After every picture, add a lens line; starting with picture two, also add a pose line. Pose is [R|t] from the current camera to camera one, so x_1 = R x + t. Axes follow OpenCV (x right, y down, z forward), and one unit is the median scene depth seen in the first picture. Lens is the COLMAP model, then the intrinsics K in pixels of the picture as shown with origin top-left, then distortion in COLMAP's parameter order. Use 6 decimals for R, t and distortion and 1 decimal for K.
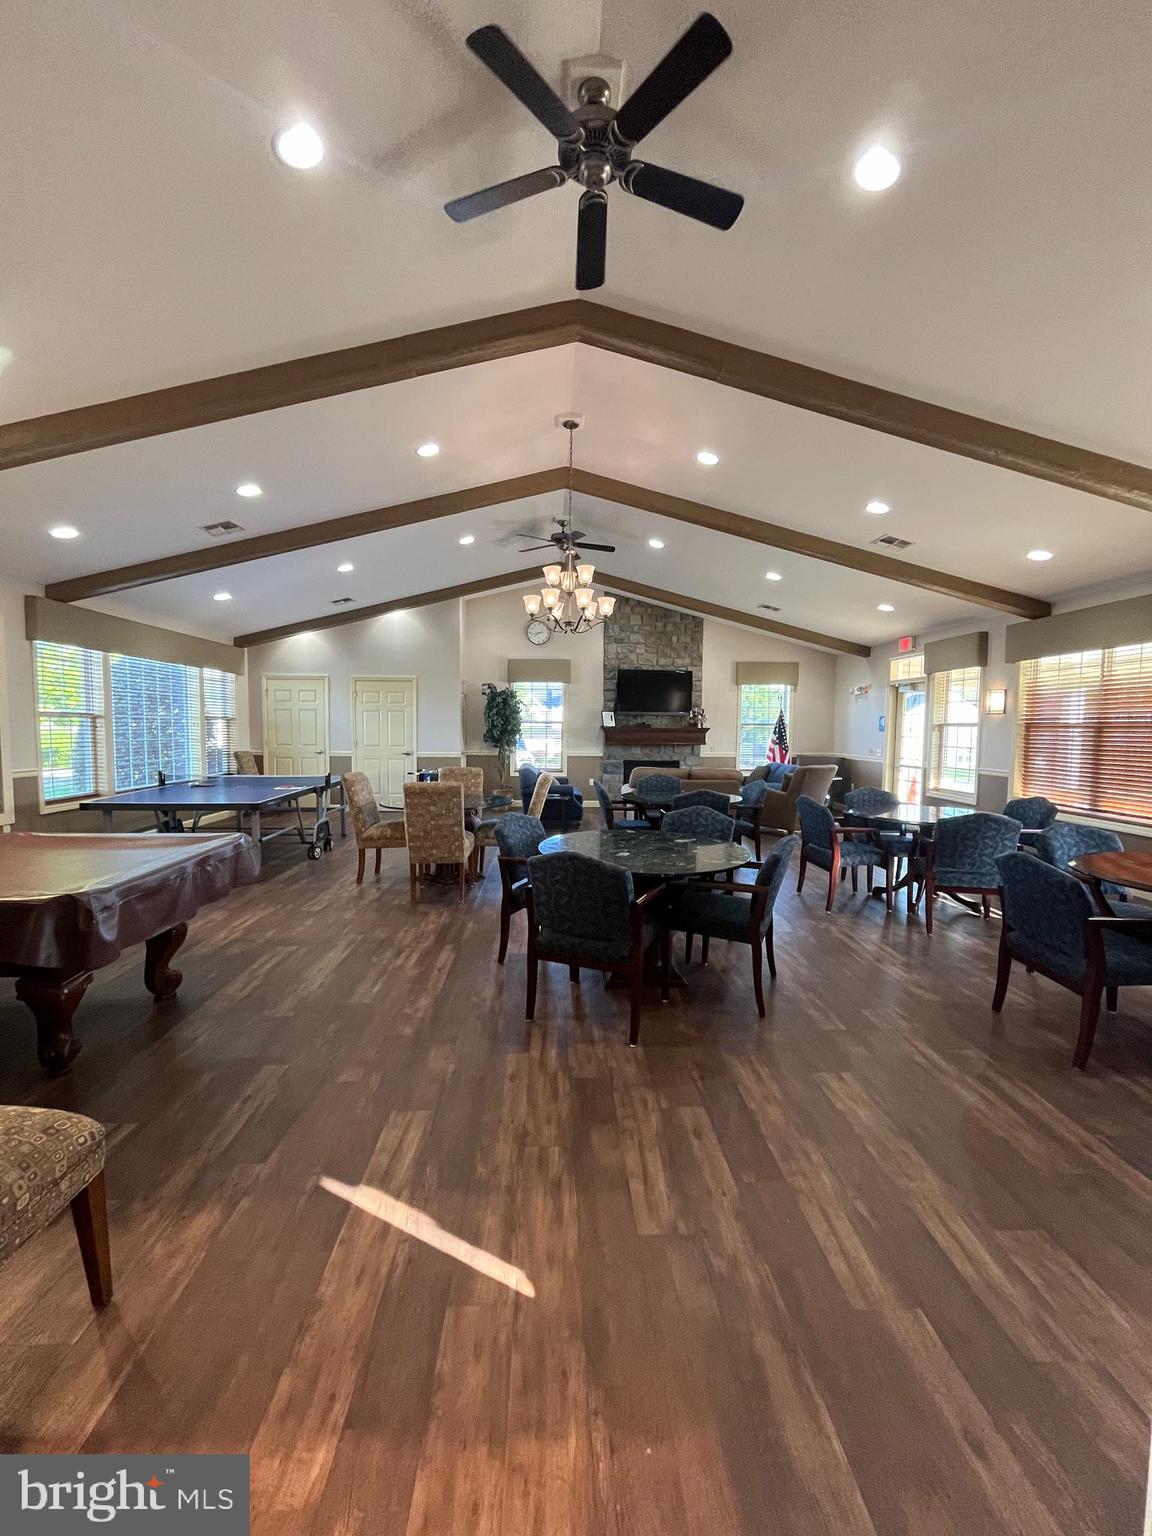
lens RADIAL K [[627.3, 0, 576.5], [0, 627.3, 764.4], [0, 0, 1]] dist [-0.000895, -0.000400]
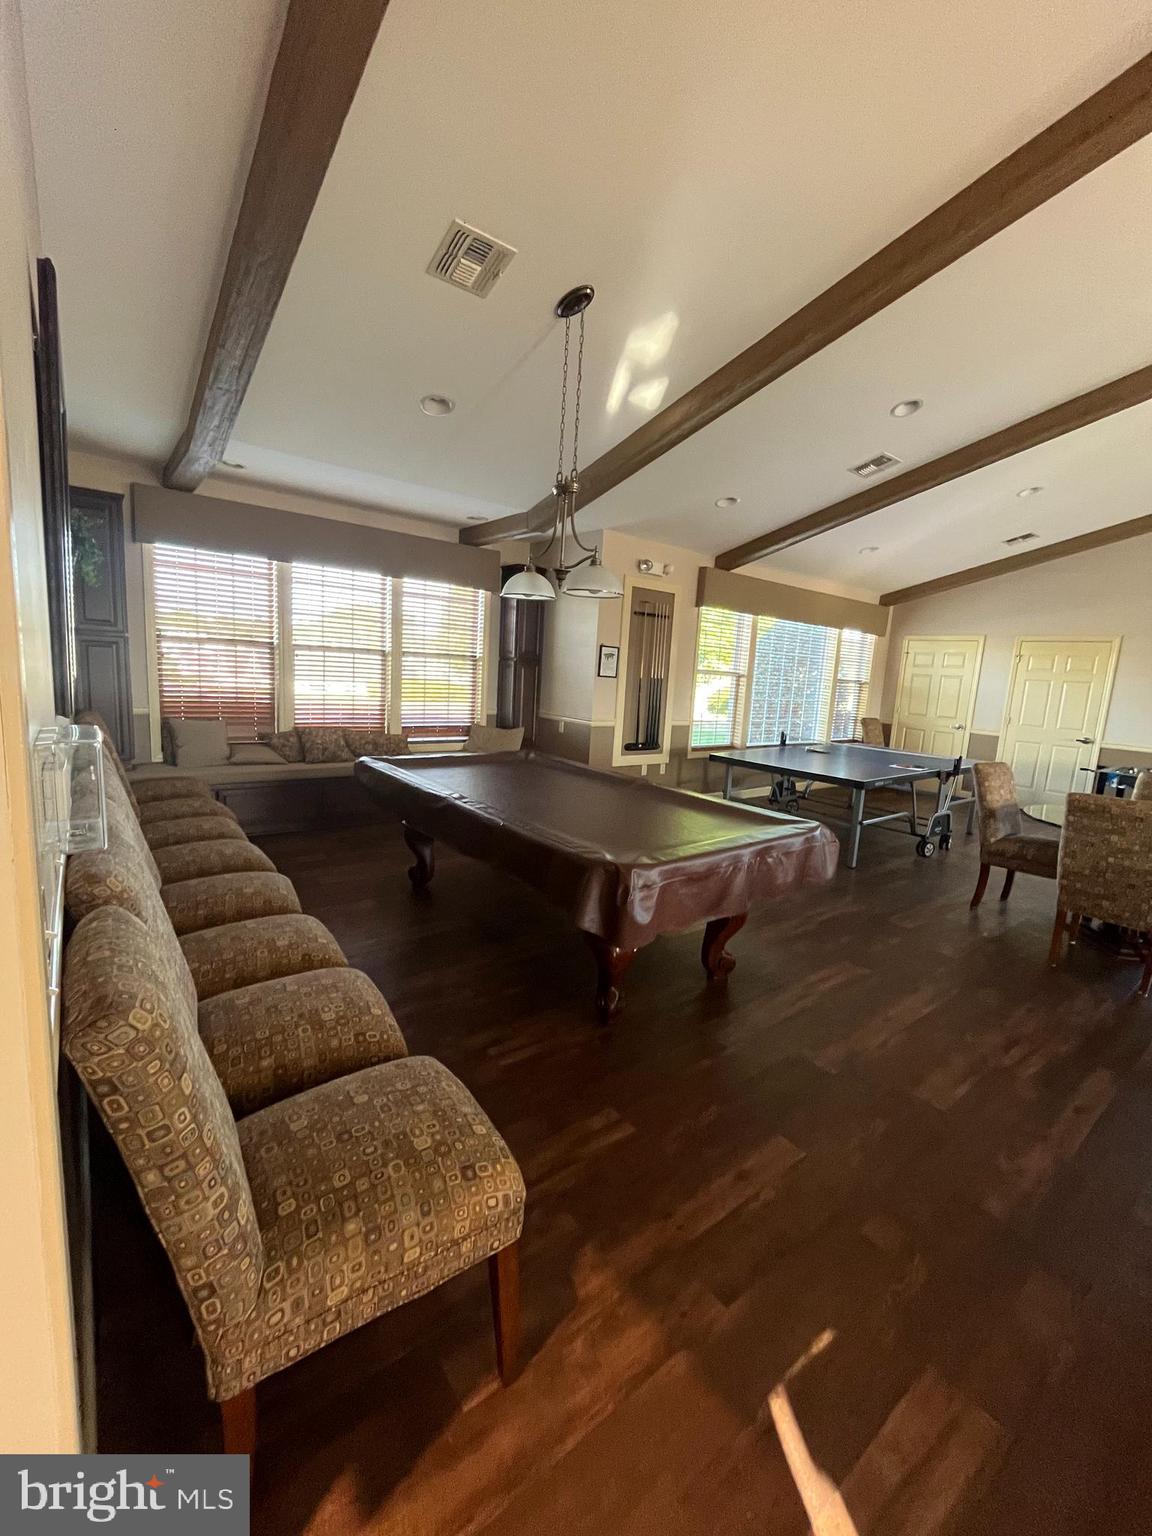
lens RADIAL K [[627.3, 0, 576.5], [0, 627.3, 764.4], [0, 0, 1]] dist [-0.000895, -0.000400]
pose [[0.579919, 0.148594, -0.801008, -0.039691], [-0.102639, 0.988717, 0.109106, -0.015593], [0.808182, 0.018942, 0.588628, 0.149928]]
